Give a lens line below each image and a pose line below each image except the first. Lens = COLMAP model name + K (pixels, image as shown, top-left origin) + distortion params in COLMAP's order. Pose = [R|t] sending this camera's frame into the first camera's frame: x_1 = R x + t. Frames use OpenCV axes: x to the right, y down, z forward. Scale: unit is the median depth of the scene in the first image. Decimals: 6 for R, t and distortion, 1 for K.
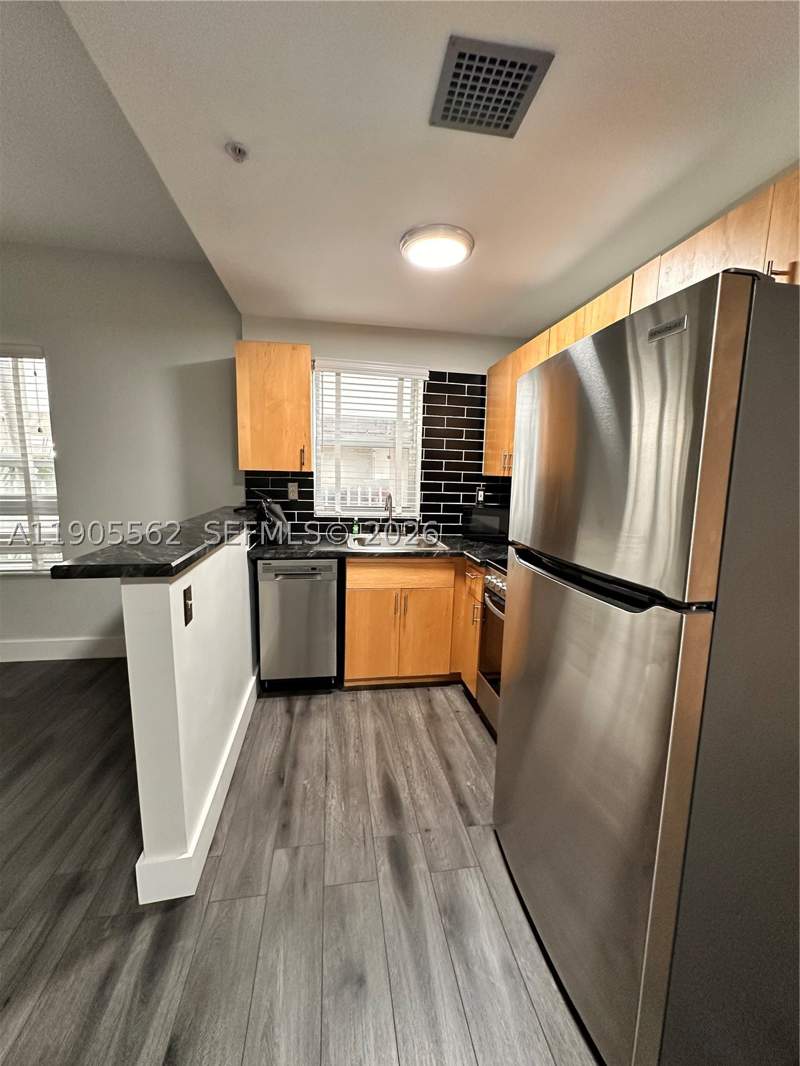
lens RADIAL K [[425.6, 0, 402.7], [0, 425.6, 533.8], [0, 0, 1]] dist [-0.007382, 0.000179]
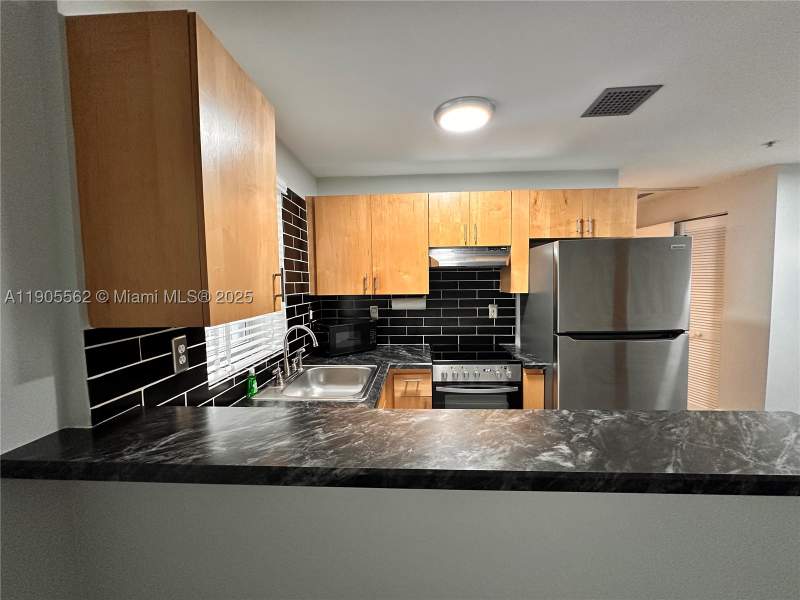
lens RADIAL K [[319.4, 0, 400.0], [0, 319.4, 300.0], [0, 0, 1]] dist [-0.007382, 0.000179]
pose [[0.219708, -0.090907, 0.971321, -0.642745], [0.155160, 0.986232, 0.057206, -0.165635], [-0.963148, 0.138141, 0.230788, 0.737359]]
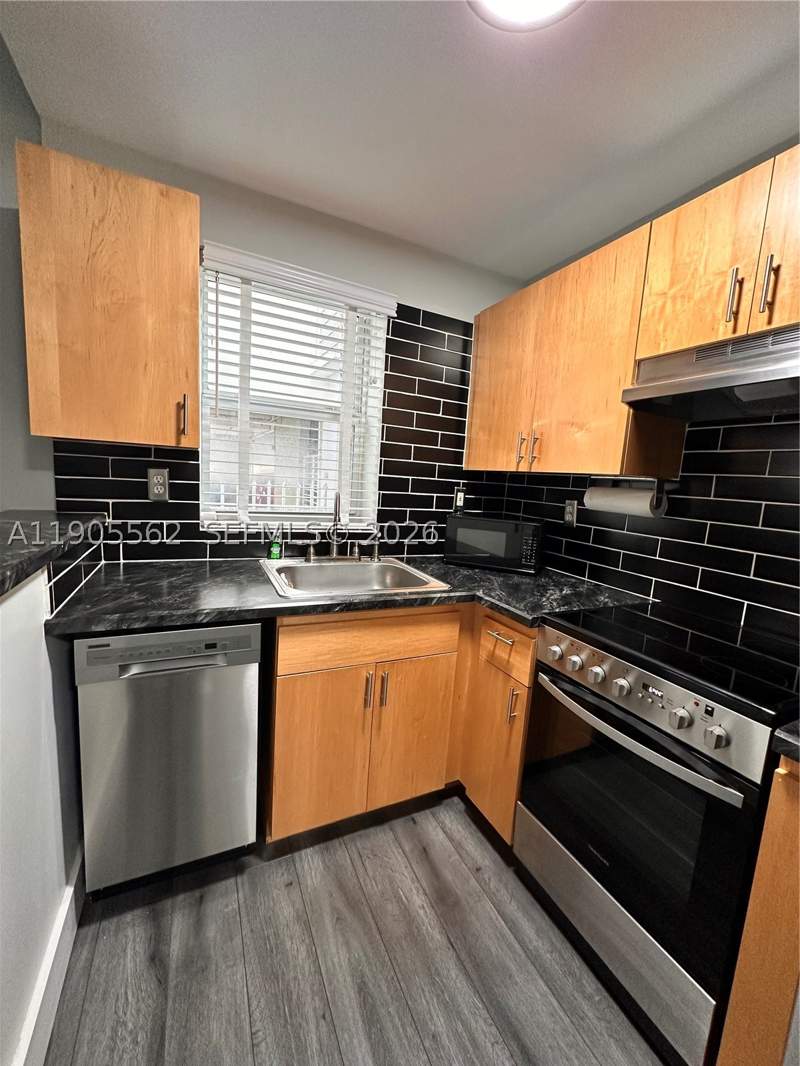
lens RADIAL K [[425.6, 0, 402.7], [0, 425.6, 533.8], [0, 0, 1]] dist [-0.007382, 0.000179]
pose [[0.960051, -0.001685, 0.279818, -0.123643], [0.000071, 0.999983, 0.005778, -0.044574], [-0.279823, -0.005528, 0.960036, 0.437134]]
